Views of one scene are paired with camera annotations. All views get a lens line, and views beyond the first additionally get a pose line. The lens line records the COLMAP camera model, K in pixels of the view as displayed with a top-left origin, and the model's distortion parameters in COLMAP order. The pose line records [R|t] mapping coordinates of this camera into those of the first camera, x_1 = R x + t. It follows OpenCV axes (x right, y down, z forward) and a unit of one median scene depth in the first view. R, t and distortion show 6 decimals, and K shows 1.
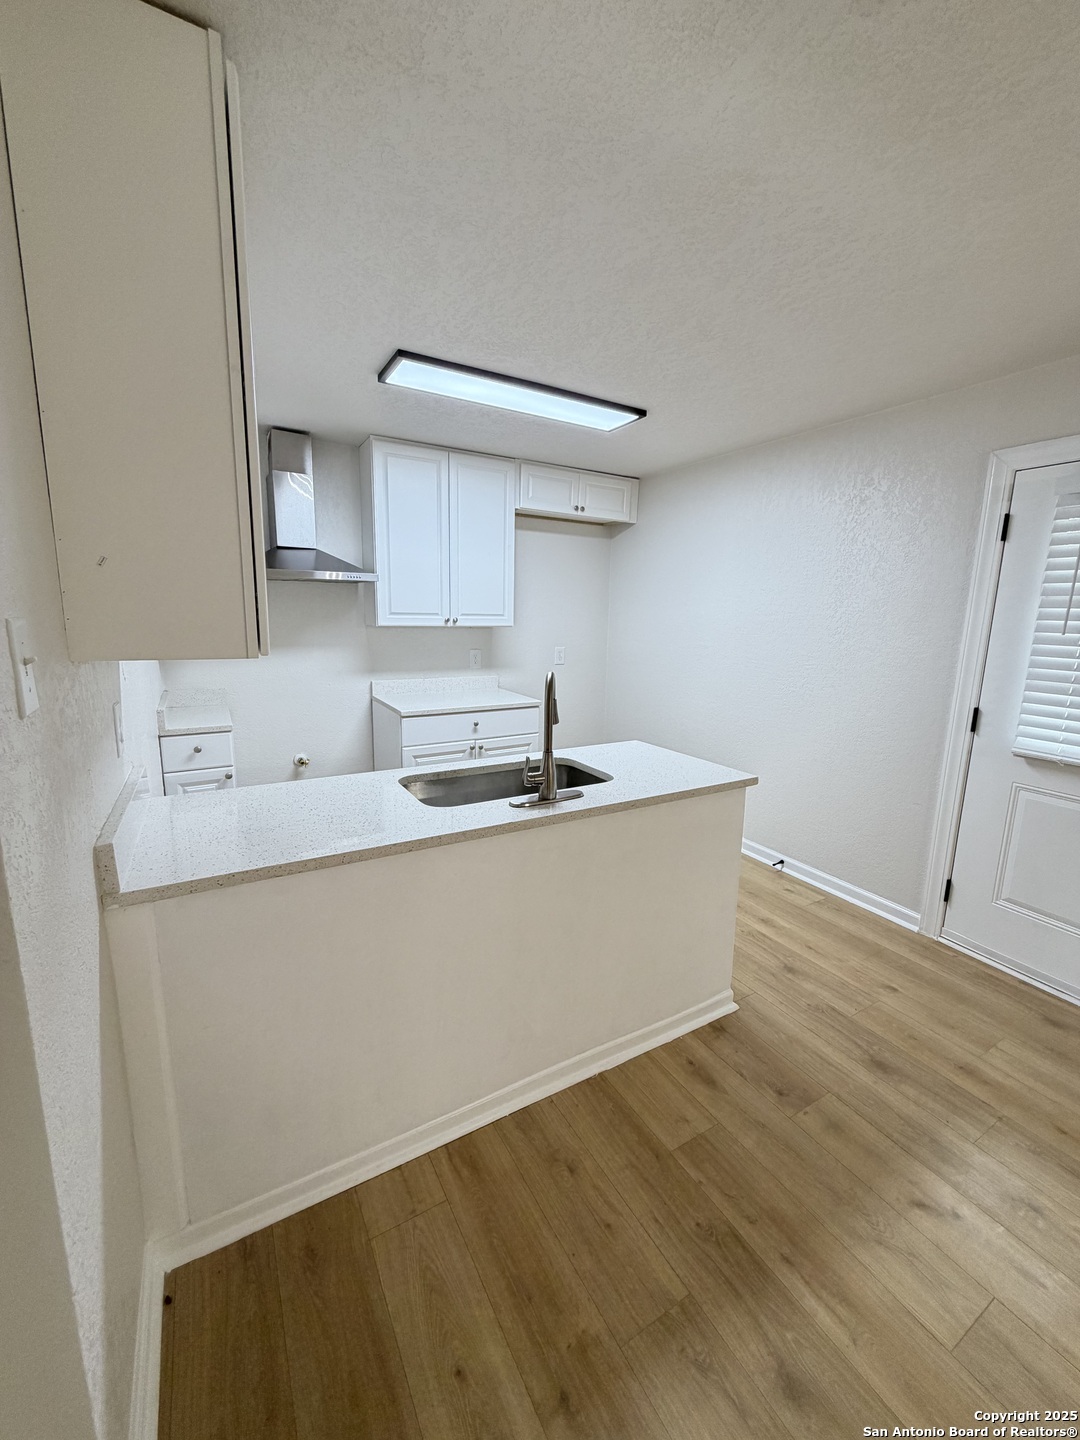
lens RADIAL K [[576.8, 0, 549.7], [0, 576.8, 718.0], [0, 0, 1]] dist [0.014629, 0.000193]
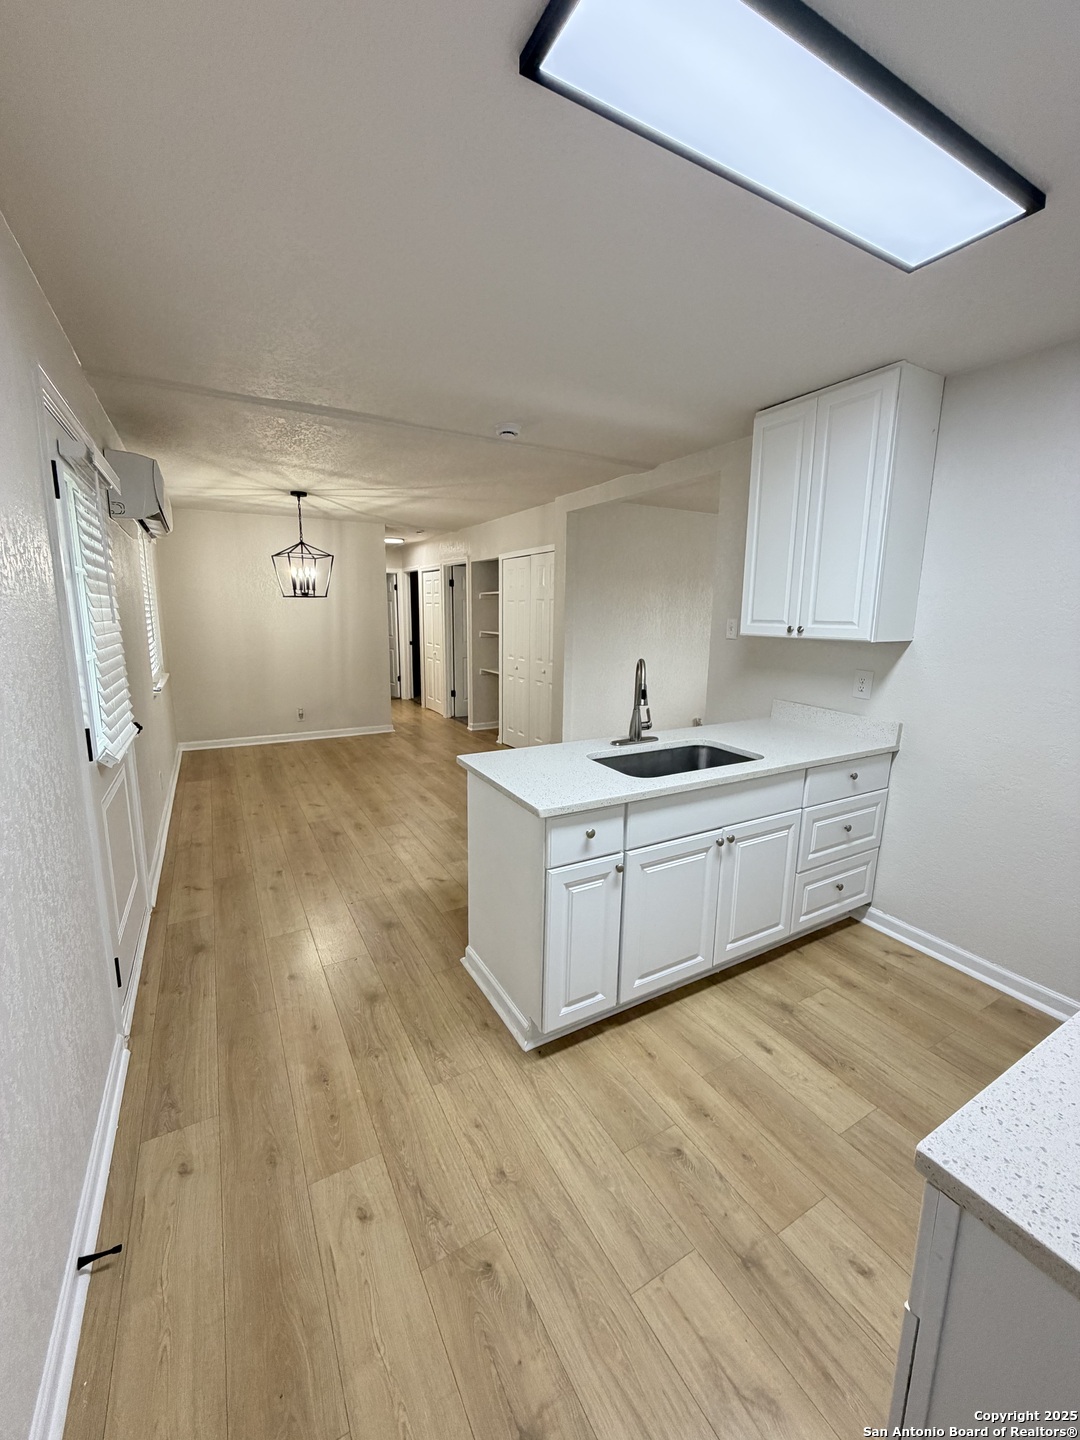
lens RADIAL K [[572.3, 0, 543.5], [0, 572.3, 713.6], [0, 0, 1]] dist [-0.008376, 0.000428]
pose [[-0.999349, -0.033443, 0.013509, 0.189807], [-0.026589, 0.936149, 0.350597, -0.392218], [-0.024372, 0.350010, -0.936429, 2.149803]]
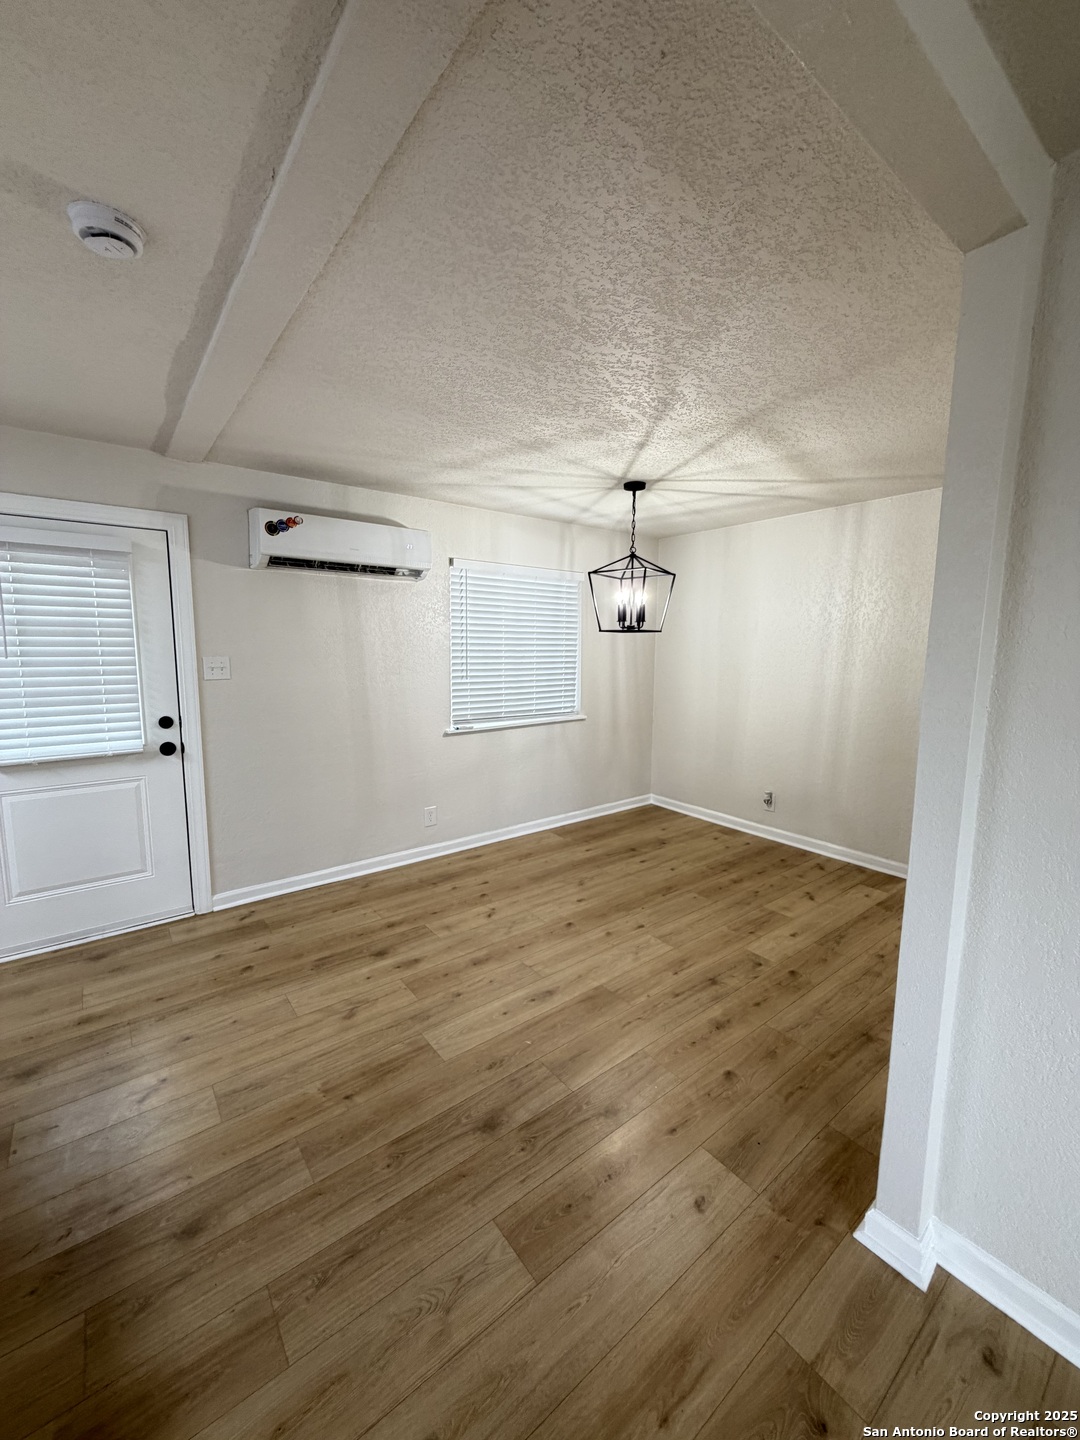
lens RADIAL K [[569.4, 0, 540.0], [0, 569.4, 720.0], [0, 0, 1]] dist [-0.007861, -0.000069]
pose [[-0.121371, -0.153277, 0.980701, -0.449077], [0.168007, 0.970578, 0.172488, -0.041665], [-0.978286, 0.185699, -0.092049, 0.076328]]
